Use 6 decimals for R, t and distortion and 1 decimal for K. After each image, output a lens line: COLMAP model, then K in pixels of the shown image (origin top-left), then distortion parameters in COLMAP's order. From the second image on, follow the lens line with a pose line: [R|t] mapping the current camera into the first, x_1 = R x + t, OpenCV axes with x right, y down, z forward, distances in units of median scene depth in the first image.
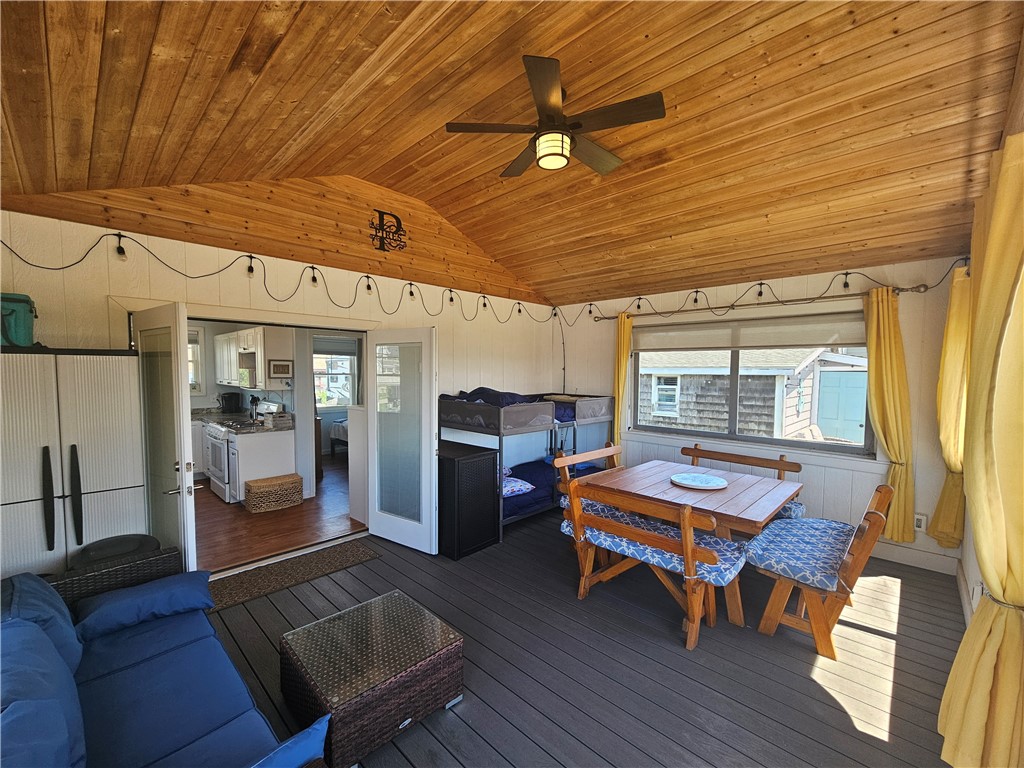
lens RADIAL K [[420.8, 0, 510.0], [0, 420.8, 393.6], [0, 0, 1]] dist [-0.000579, -0.000157]
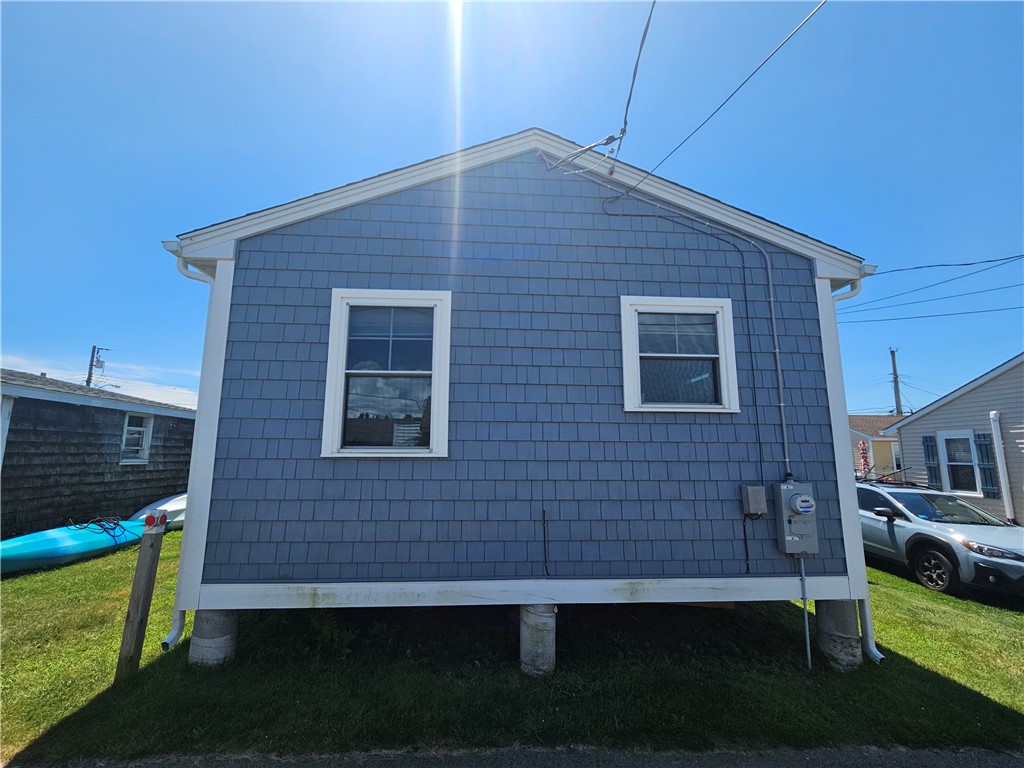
lens RADIAL K [[420.8, 0, 510.0], [0, 420.8, 393.6], [0, 0, 1]] dist [-0.000579, -0.000157]
pose [[-0.736462, 0.084731, 0.671152, -1.561059], [0.019487, 0.994370, -0.104153, 0.034174], [-0.676198, -0.063626, -0.733967, 2.382565]]
